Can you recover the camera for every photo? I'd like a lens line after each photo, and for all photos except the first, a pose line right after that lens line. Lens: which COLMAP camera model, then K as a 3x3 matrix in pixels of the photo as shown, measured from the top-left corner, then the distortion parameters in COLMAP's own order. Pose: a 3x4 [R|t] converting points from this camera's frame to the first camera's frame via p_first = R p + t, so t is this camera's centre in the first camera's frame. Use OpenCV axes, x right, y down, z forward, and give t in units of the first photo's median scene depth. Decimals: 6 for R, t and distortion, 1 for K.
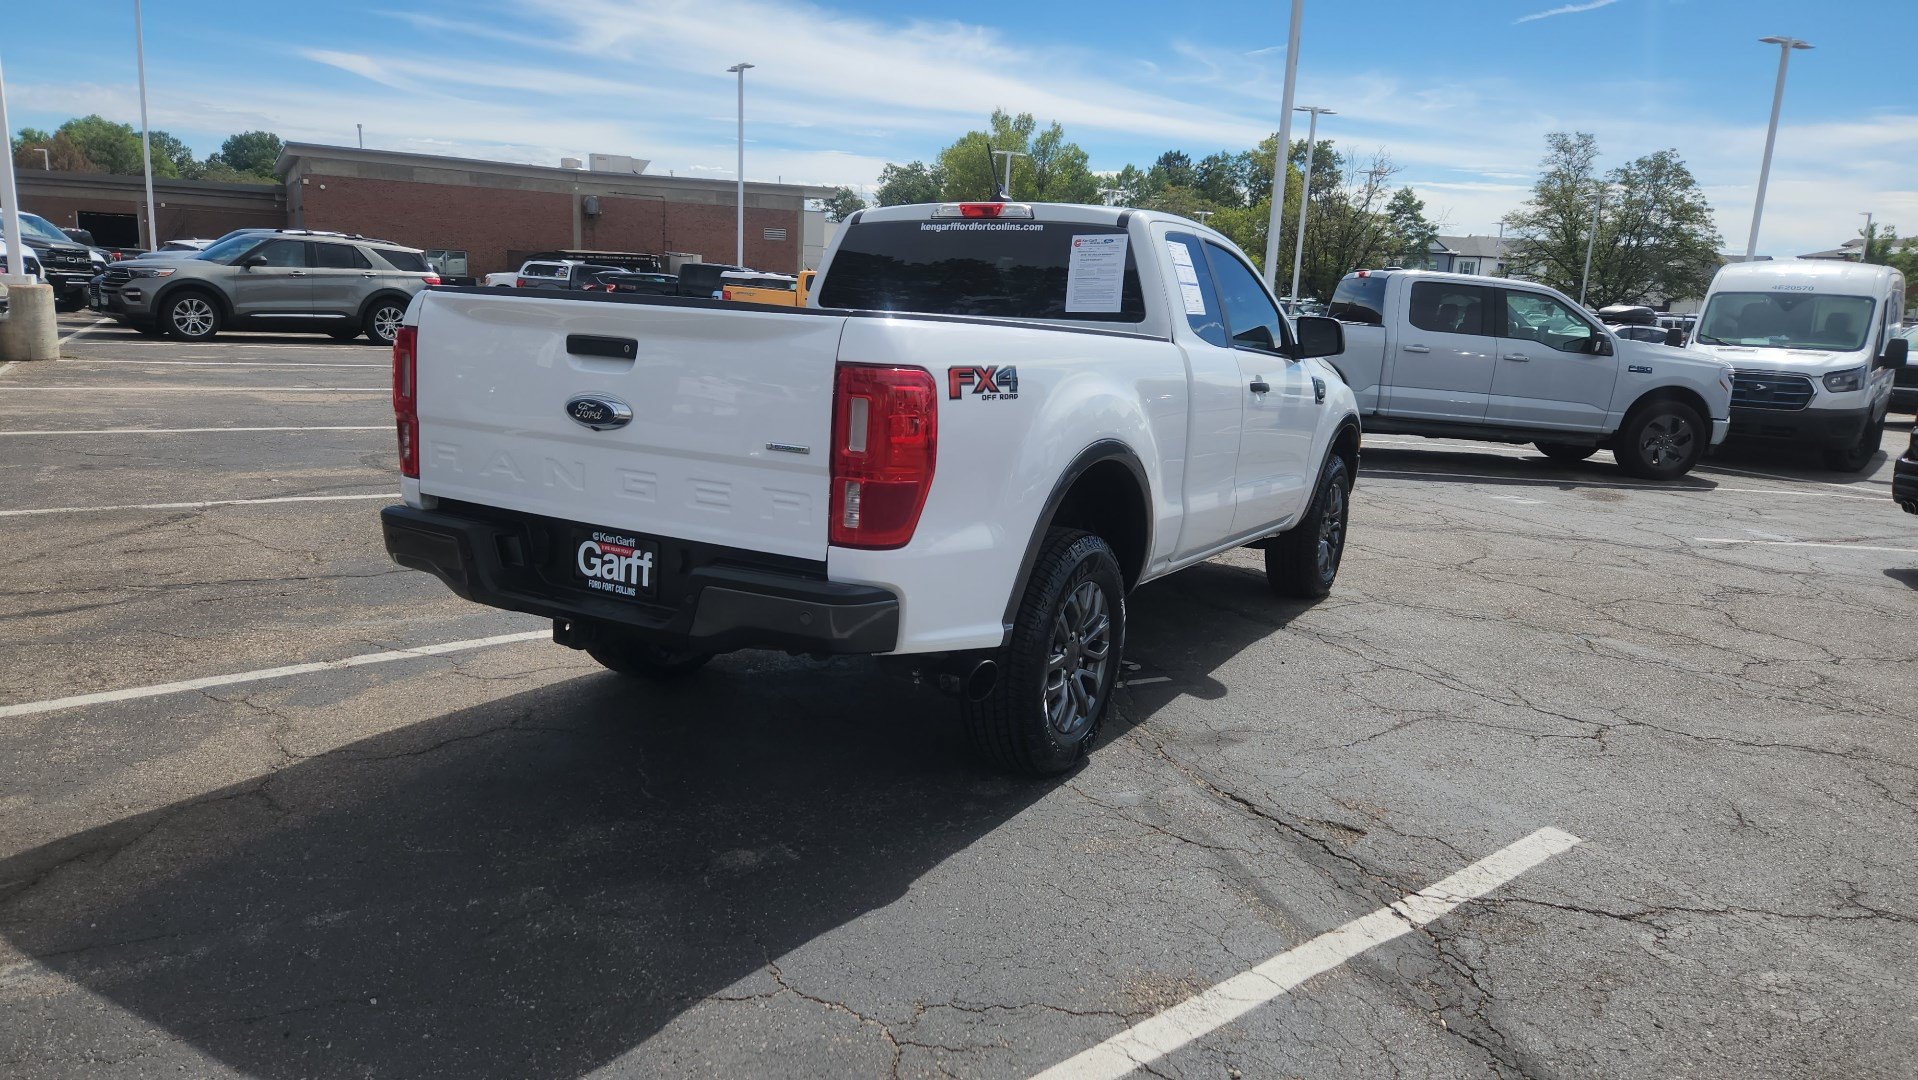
lens RADIAL K [[1296.4, 0, 928.2], [0, 1296.4, 533.6], [0, 0, 1]] dist [0.077314, -0.064409]
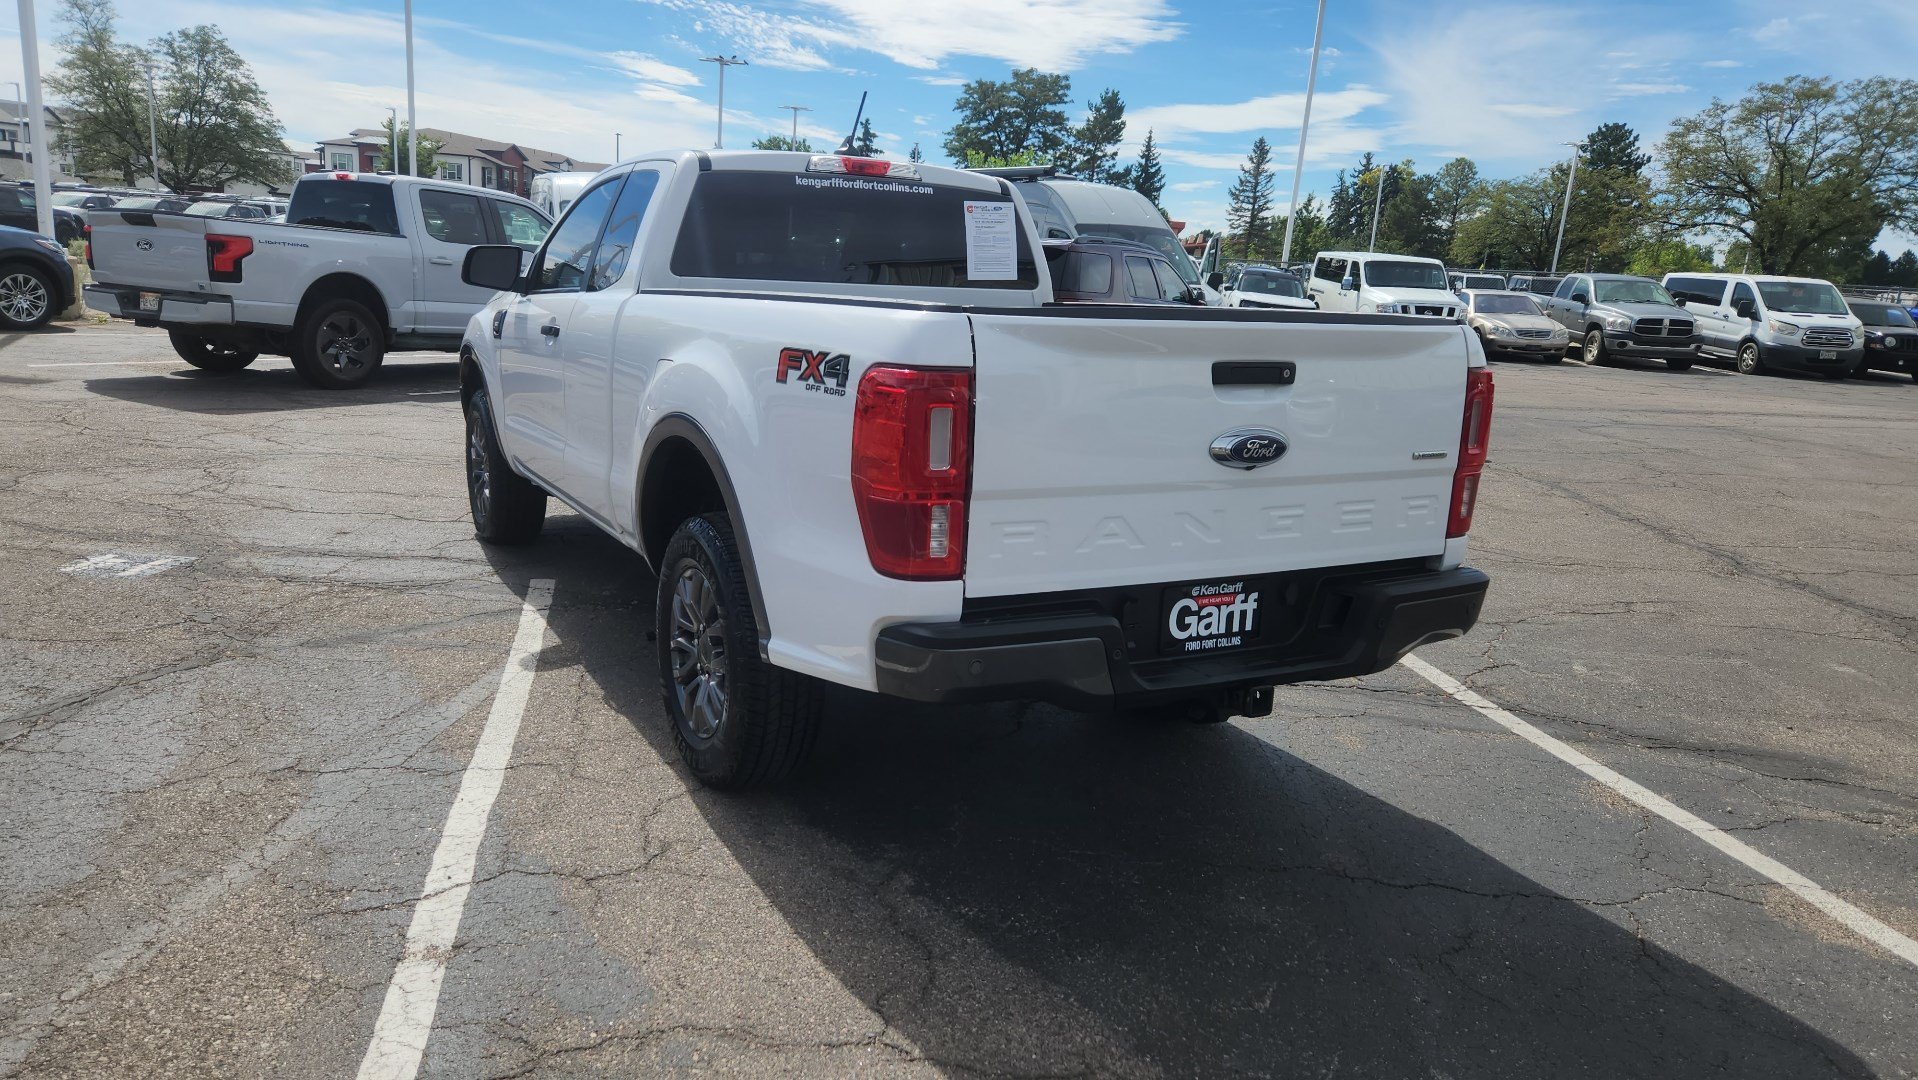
lens RADIAL K [[1295.7, 0, 947.2], [0, 1295.7, 534.4], [0, 0, 1]] dist [0.070930, -0.066576]
pose [[0.511904, -0.200554, 0.835304, -0.745872], [0.123965, 0.979434, 0.159189, -0.136519], [-0.850051, 0.022059, 0.526238, 0.486087]]
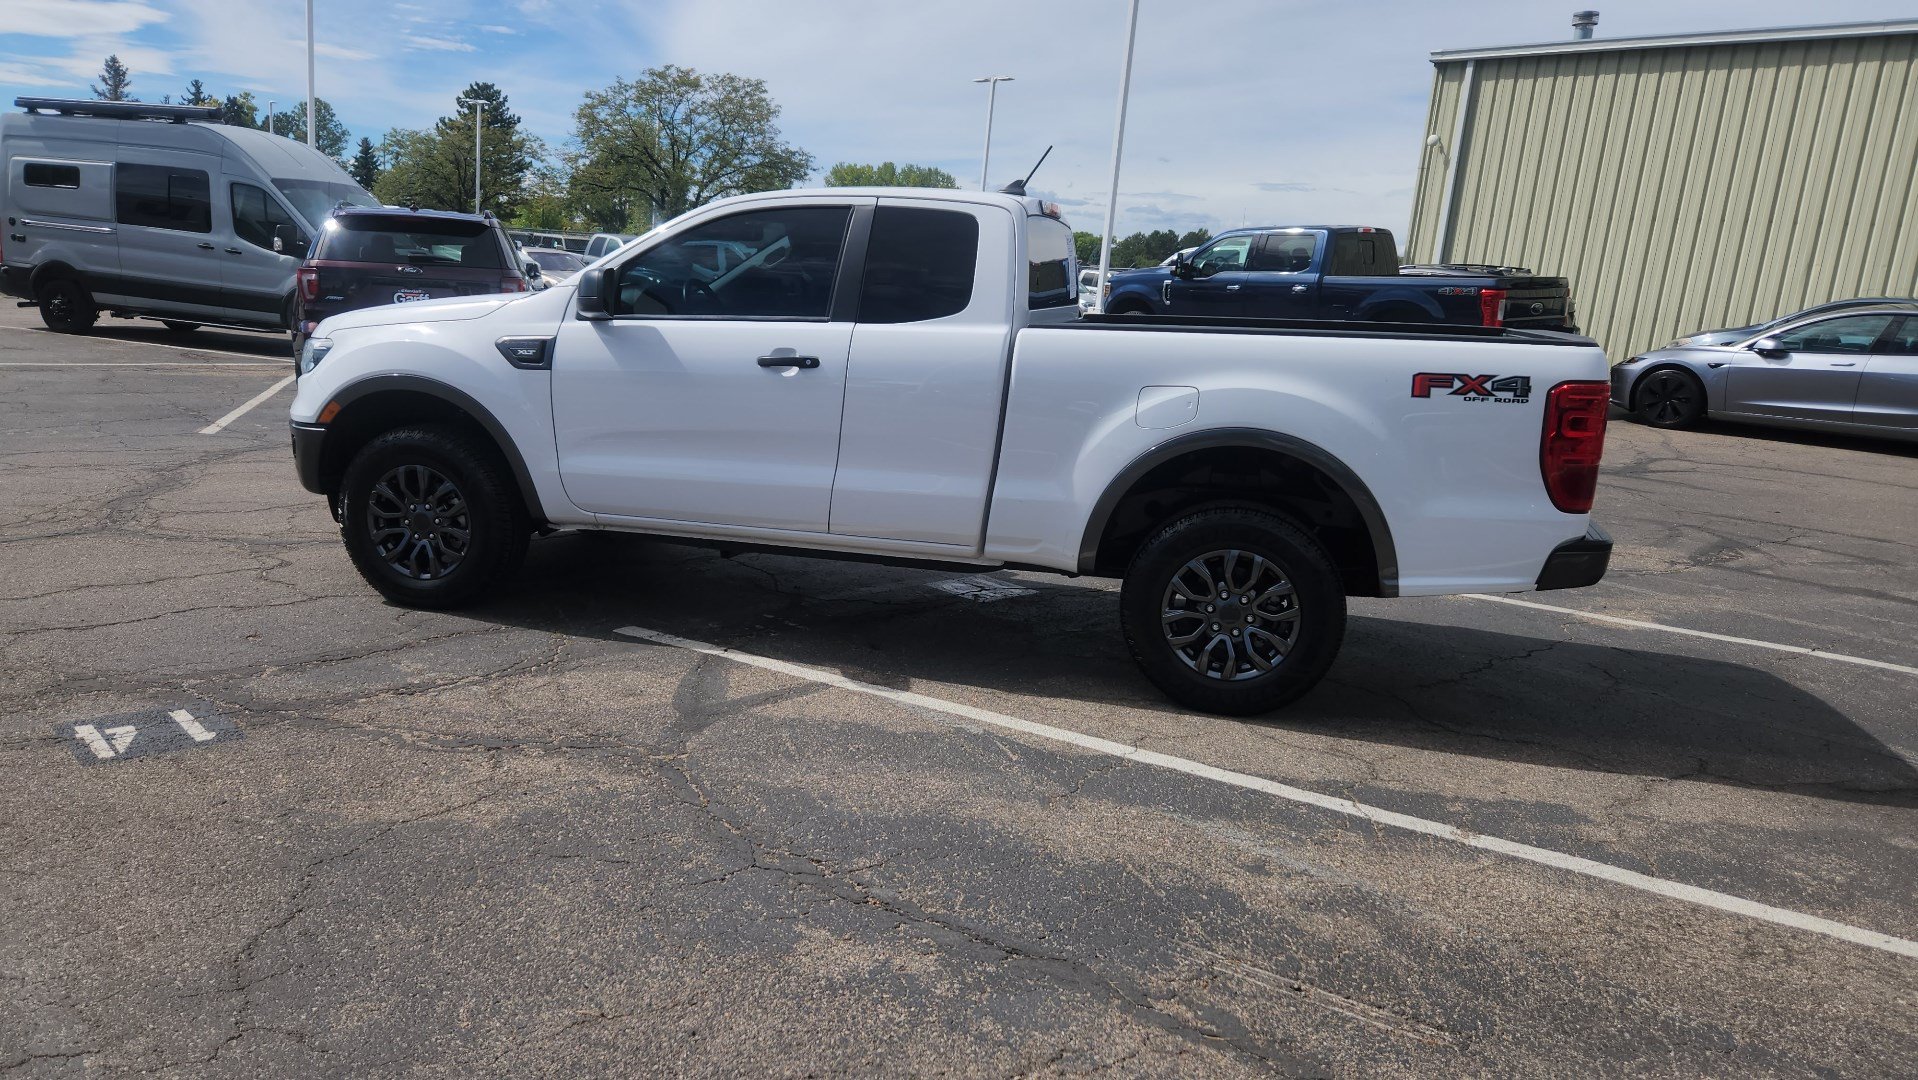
lens RADIAL K [[1268.8, 0, 953.0], [0, 1268.8, 527.0], [0, 0, 1]] dist [0.075283, -0.059449]
pose [[-0.287827, -0.254437, 0.923265, -0.985867], [0.091894, 0.952275, 0.291080, -0.314668], [-0.953263, 0.168623, -0.250709, 1.398817]]
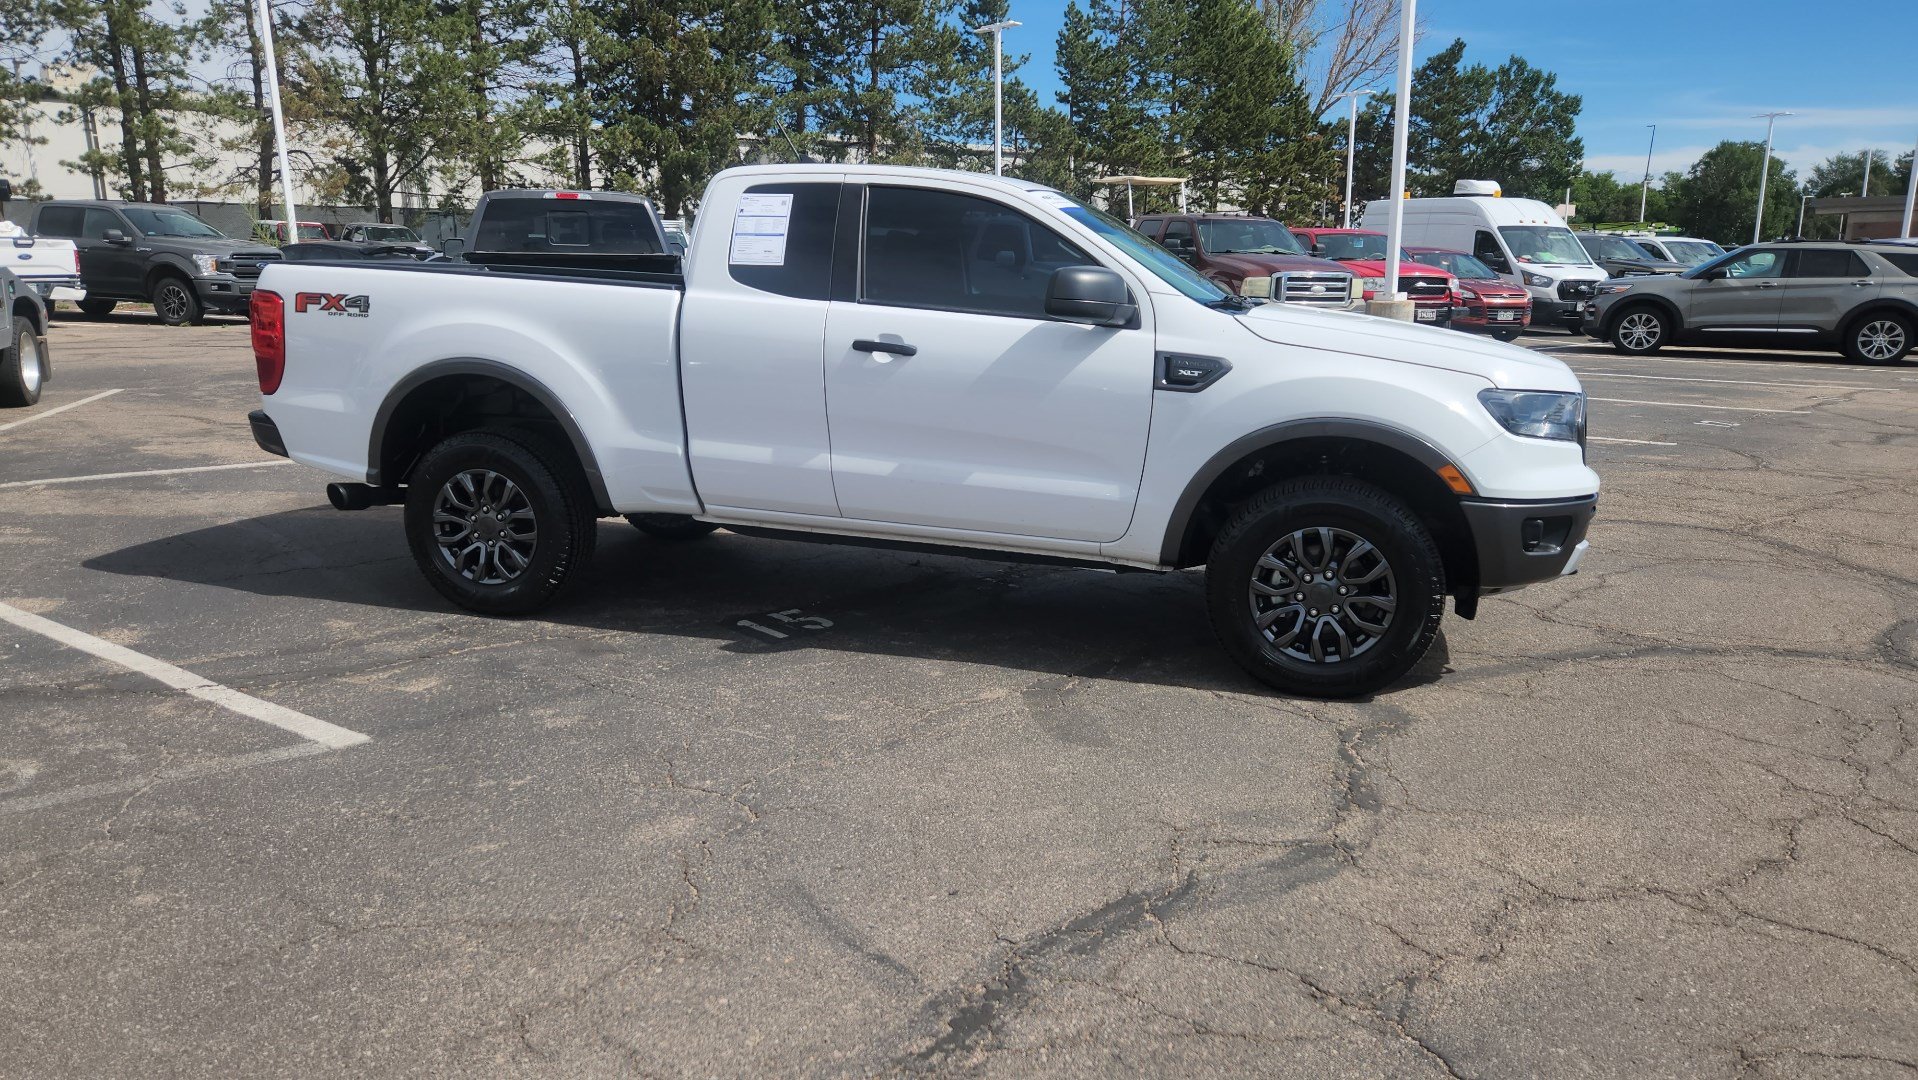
lens RADIAL K [[1296.4, 0, 928.2], [0, 1296.4, 533.6], [0, 0, 1]] dist [0.077314, -0.064409]
pose [[0.241325, 0.149533, -0.958855, 1.205410], [-0.175352, 0.978513, 0.108466, -0.096680], [0.954470, 0.141961, 0.262360, 0.880574]]
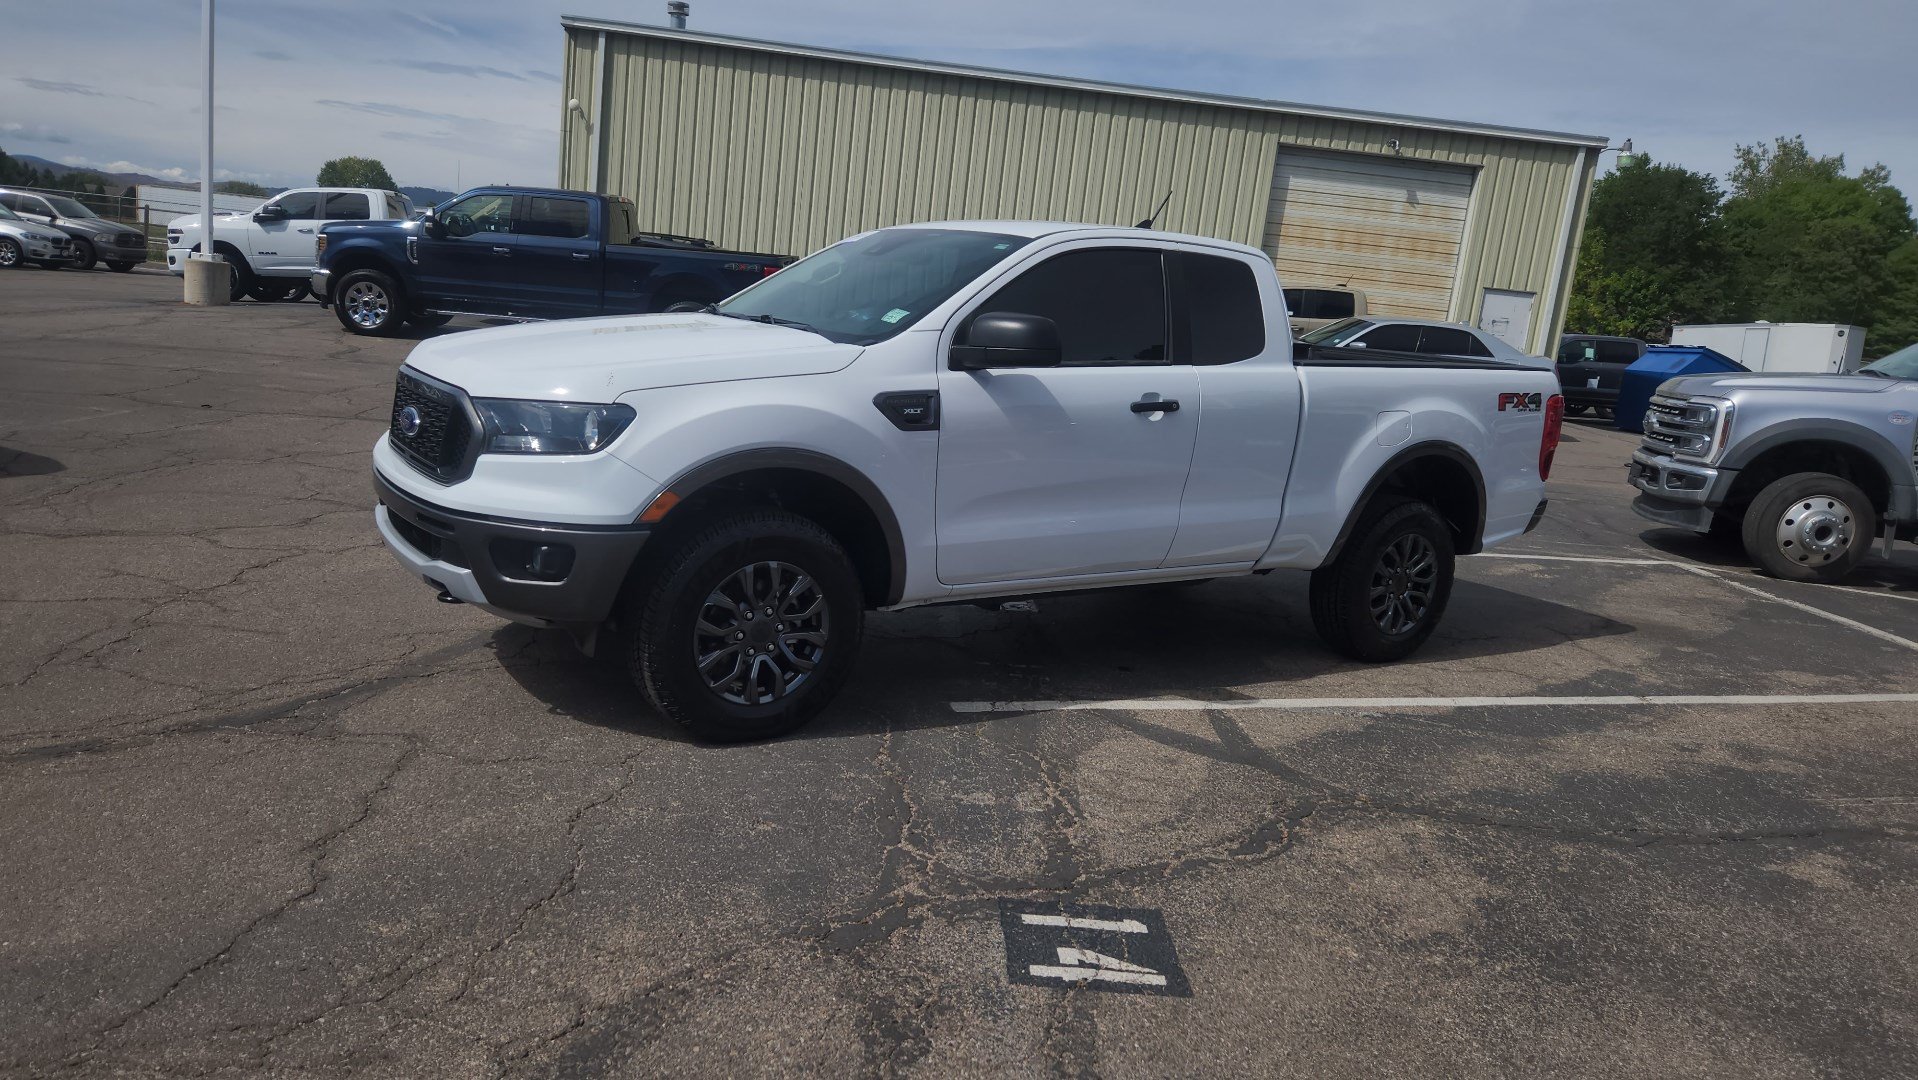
lens RADIAL K [[1253.9, 0, 949.7], [0, 1253.9, 526.7], [0, 0, 1]] dist [0.073802, -0.059466]
pose [[-0.888152, -0.210831, 0.408335, -0.312601], [-0.060898, 0.934711, 0.350152, -0.405107], [-0.455498, 0.286122, -0.843004, 2.153370]]
